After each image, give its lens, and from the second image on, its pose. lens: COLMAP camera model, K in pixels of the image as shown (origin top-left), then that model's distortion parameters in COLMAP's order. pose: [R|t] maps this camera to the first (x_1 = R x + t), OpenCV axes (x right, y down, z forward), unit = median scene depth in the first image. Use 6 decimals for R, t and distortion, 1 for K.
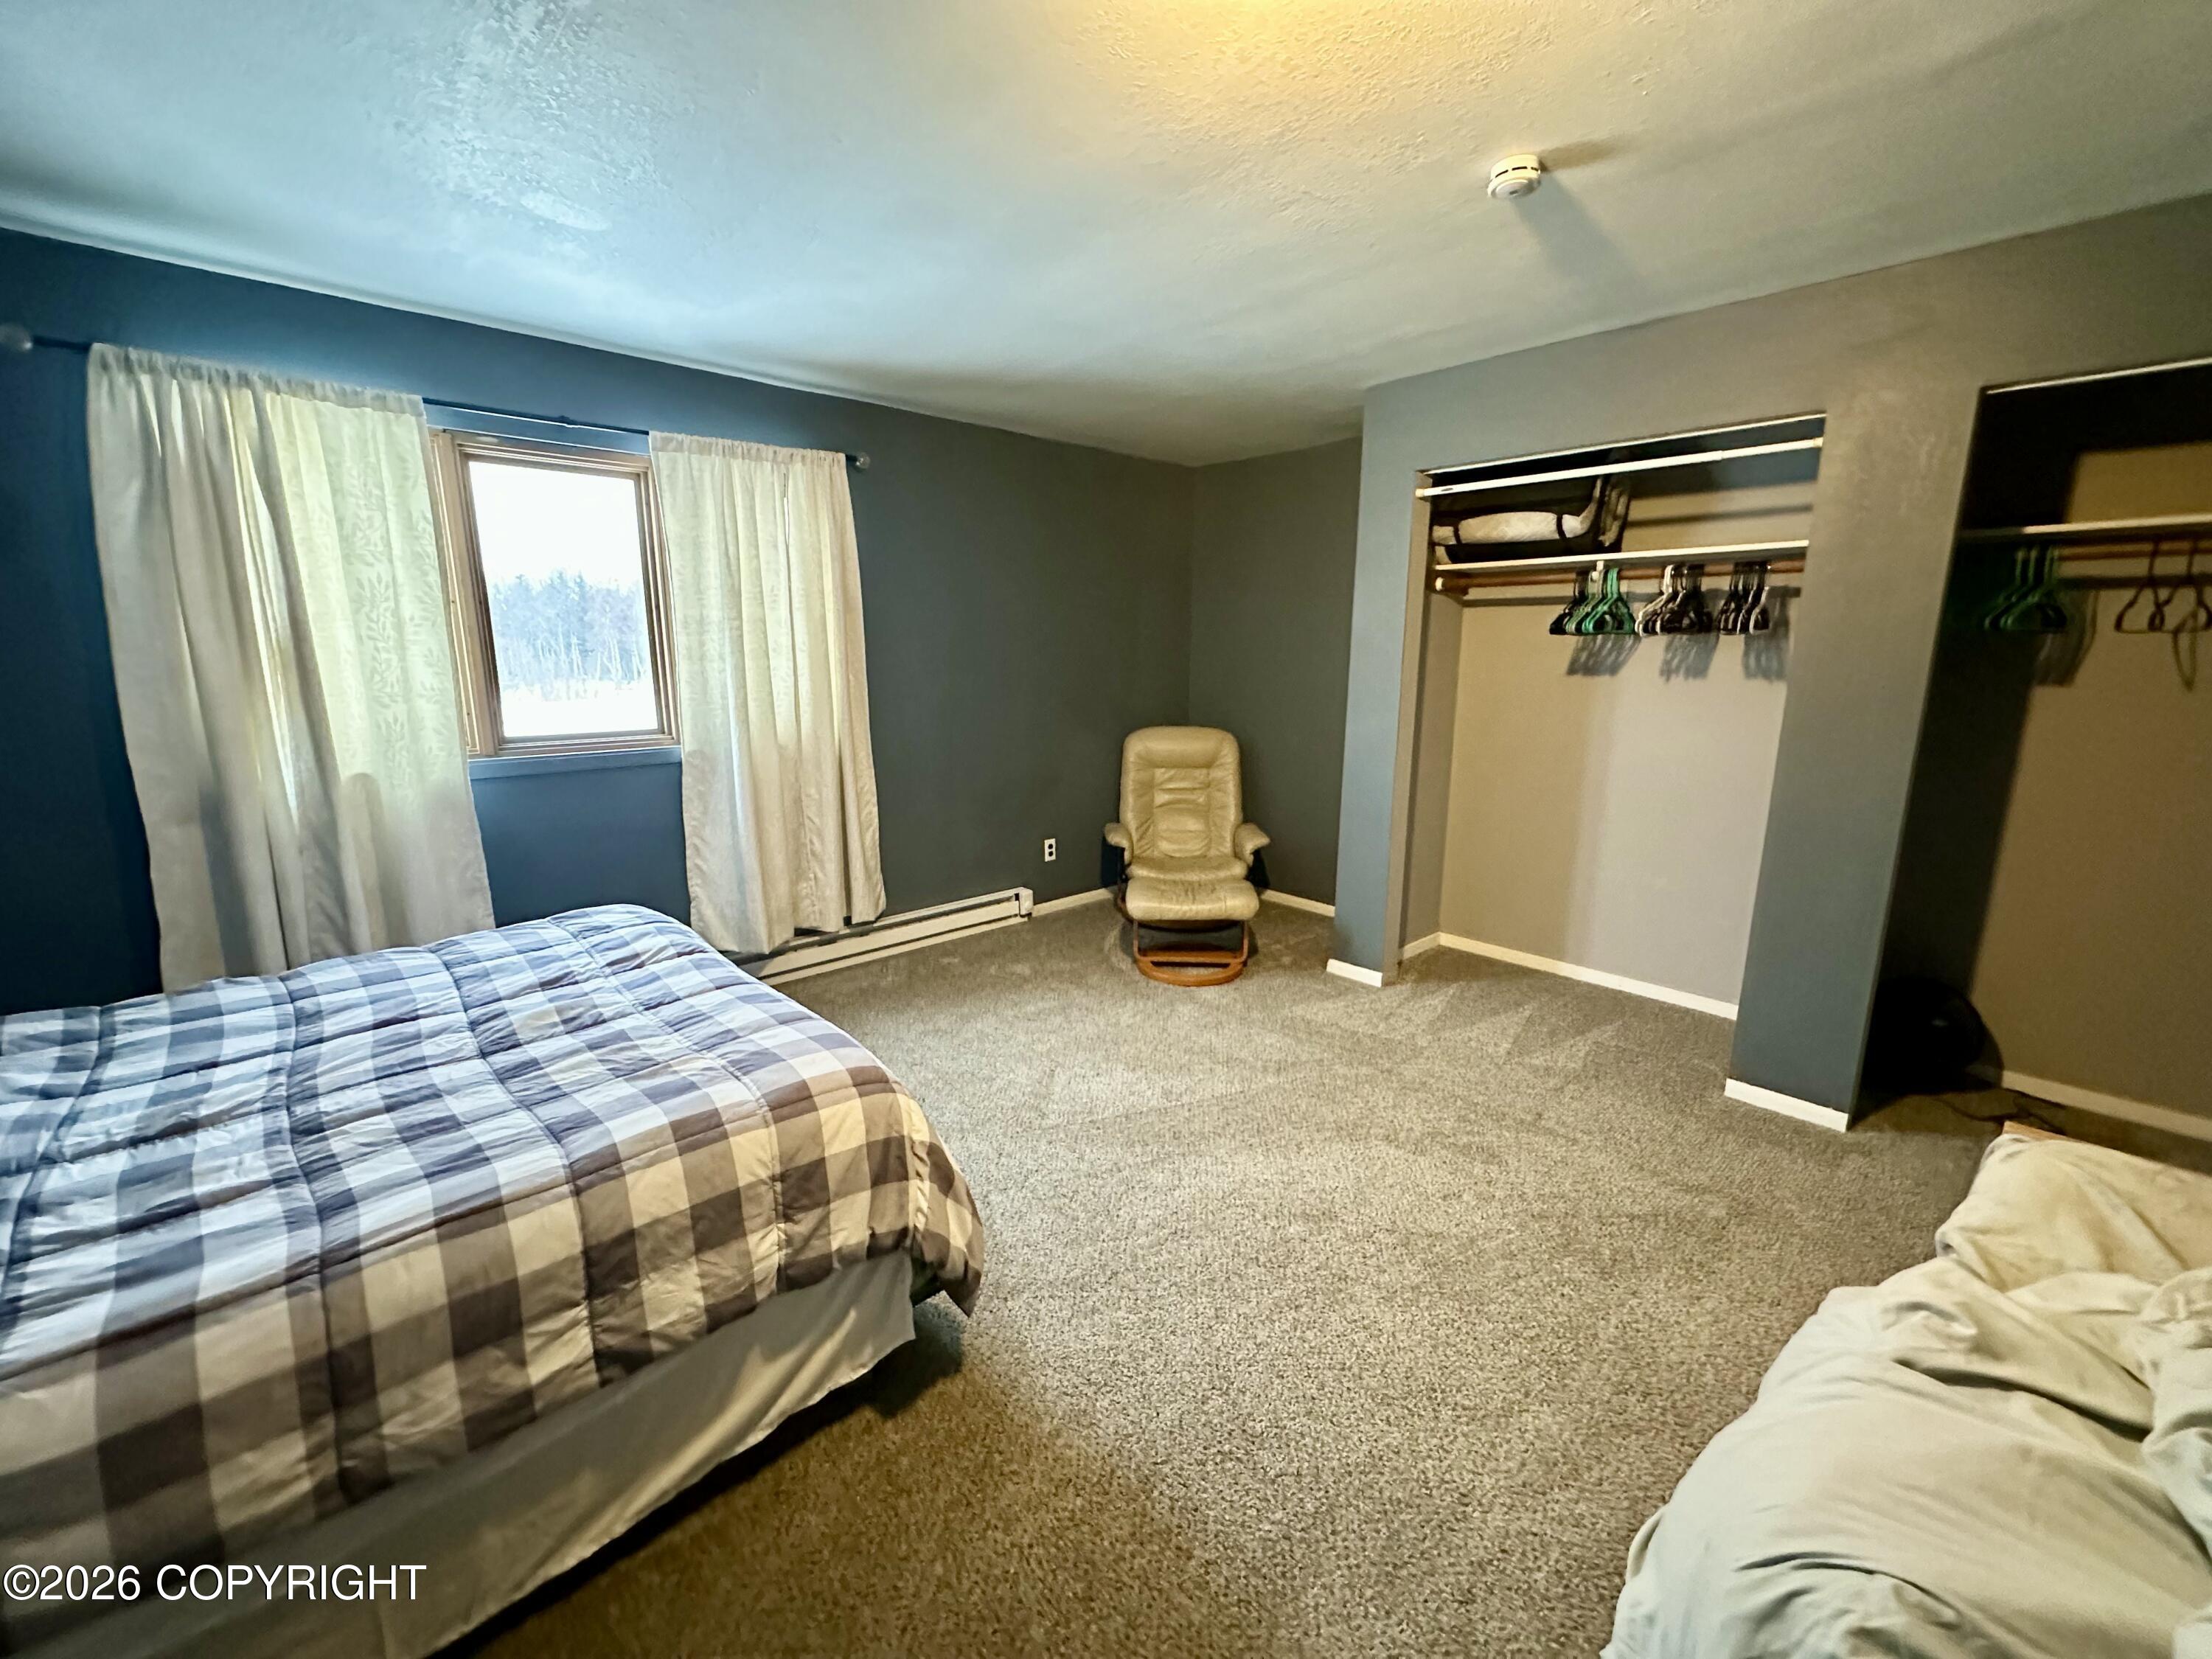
lens RADIAL K [[885.9, 0, 1104.6], [0, 885.9, 828.2], [0, 0, 1]] dist [-0.004009, -0.000008]
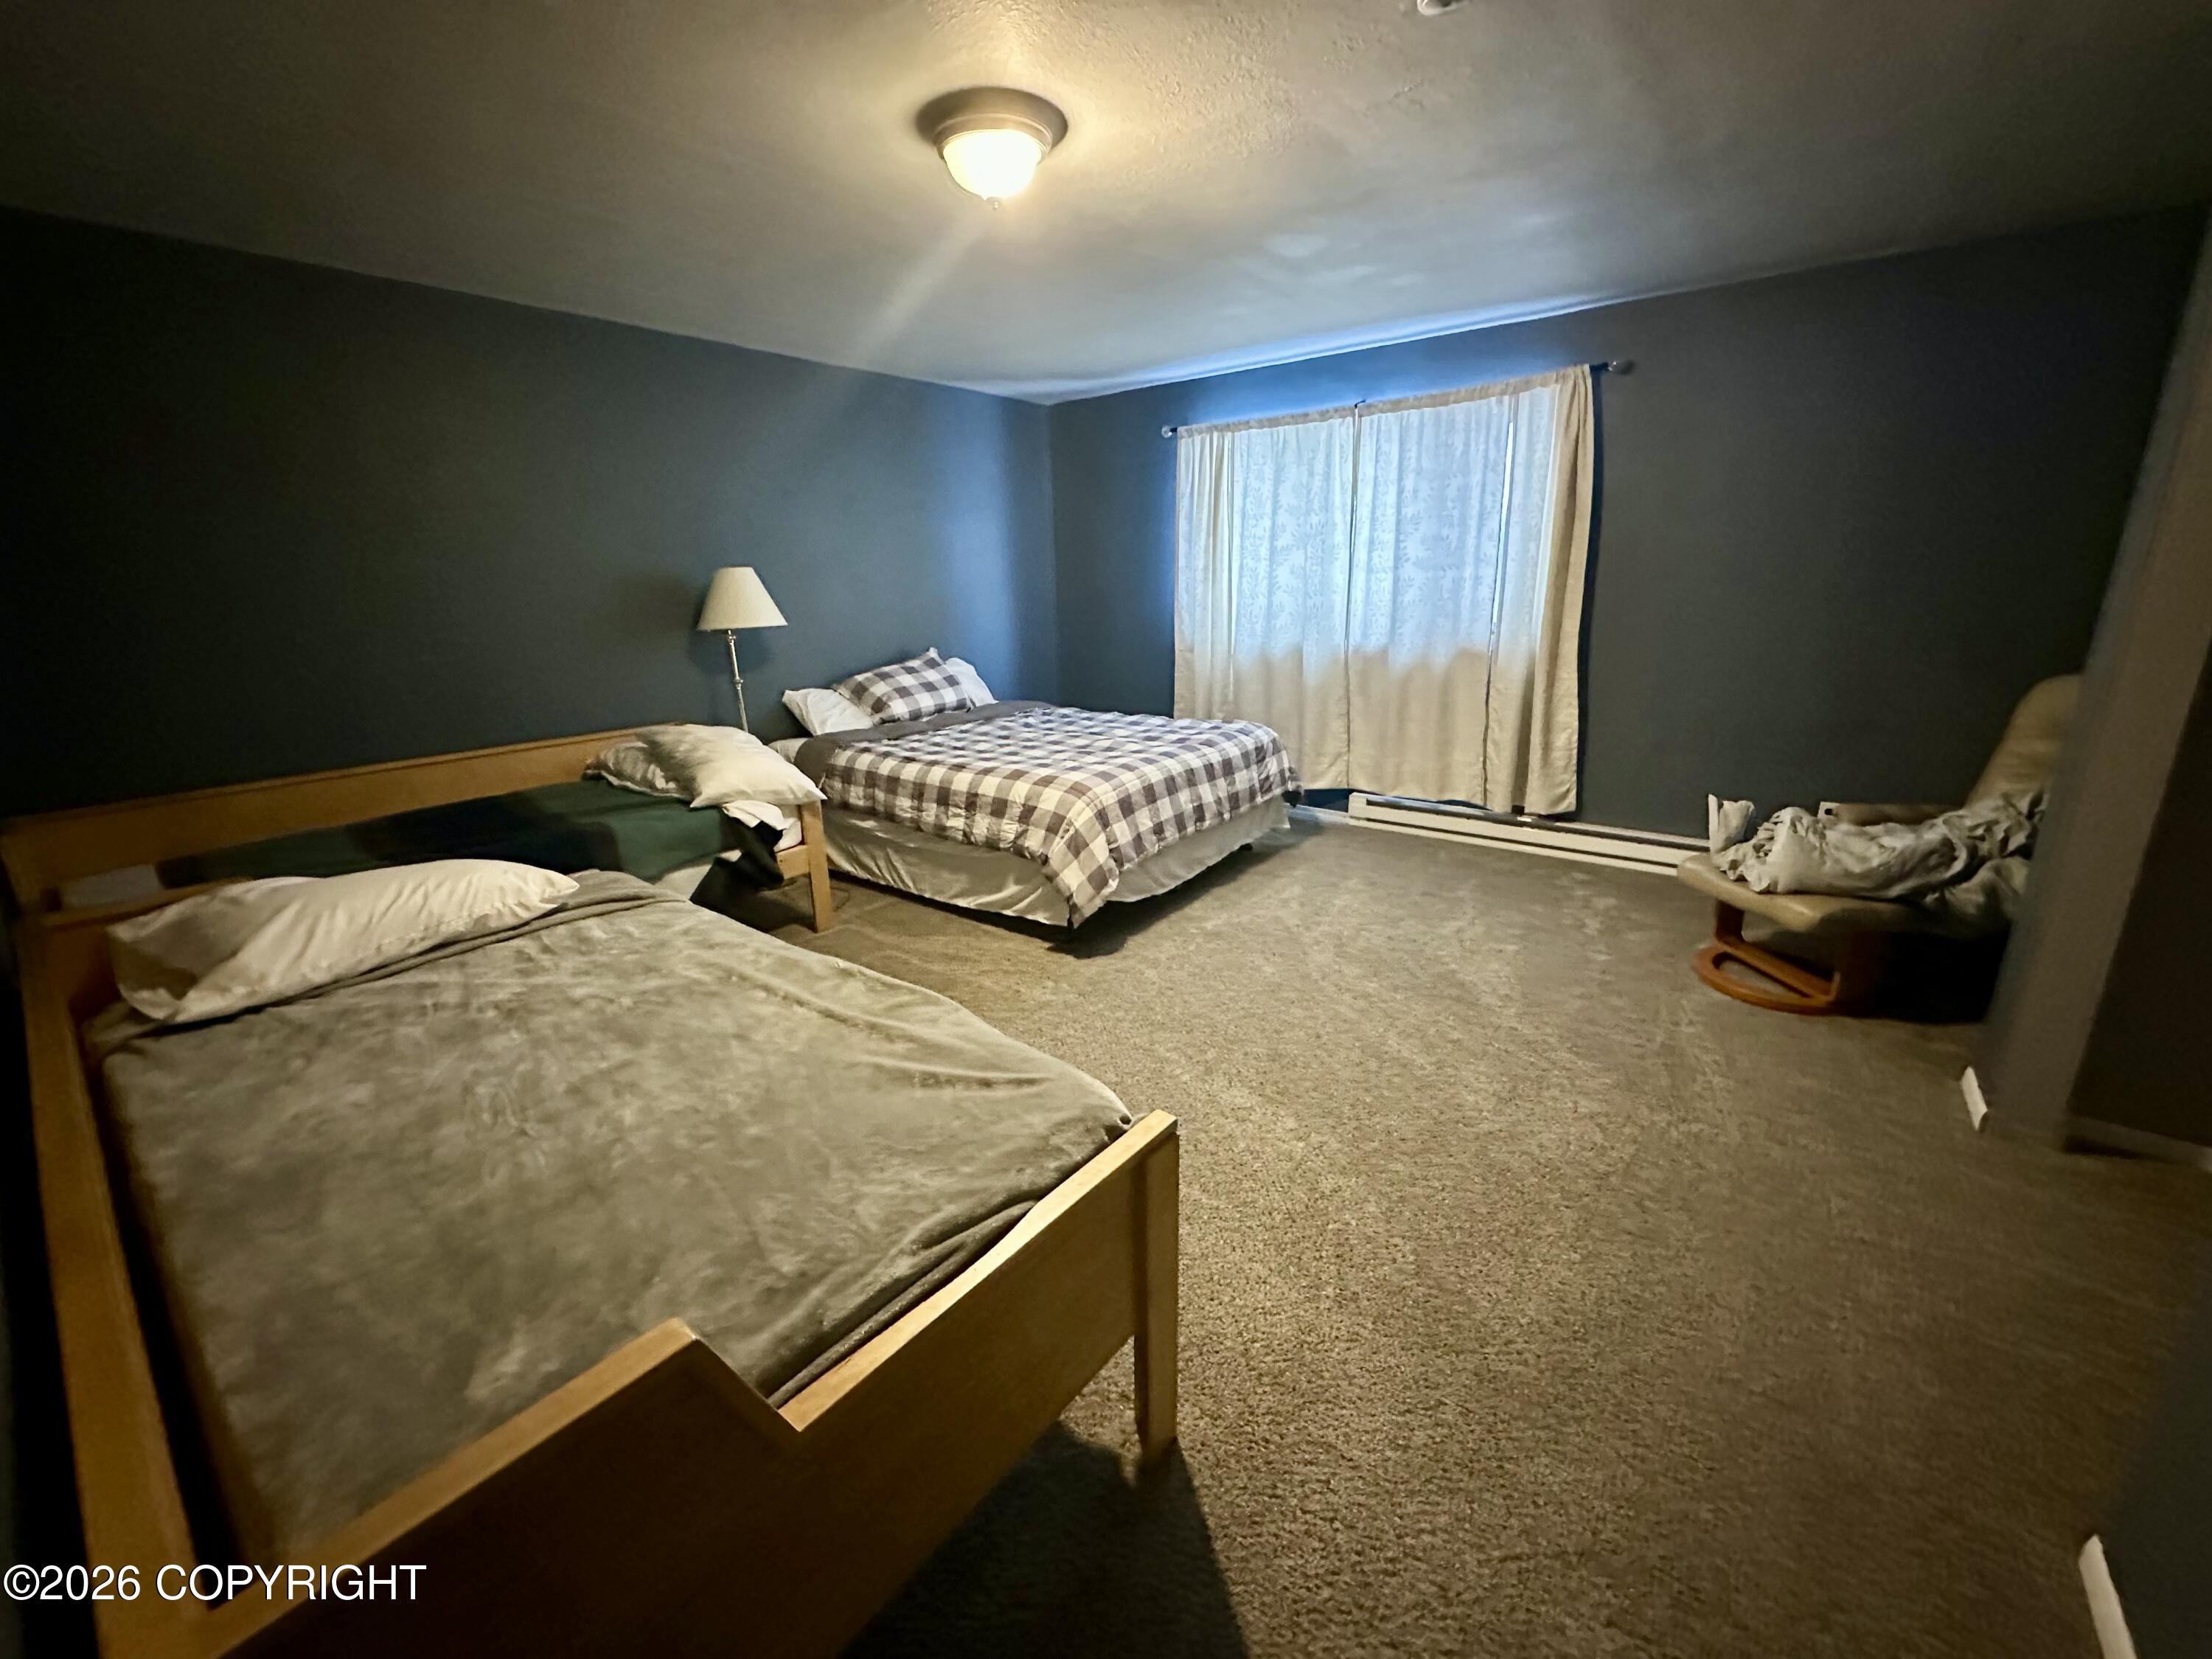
lens RADIAL K [[885.9, 0, 1104.6], [0, 885.9, 828.2], [0, 0, 1]] dist [-0.004009, -0.000008]
pose [[0.150543, 0.261580, -0.953369, 1.724006], [-0.174519, 0.956246, 0.234812, -0.106796], [0.973078, 0.131032, 0.189607, 0.742853]]
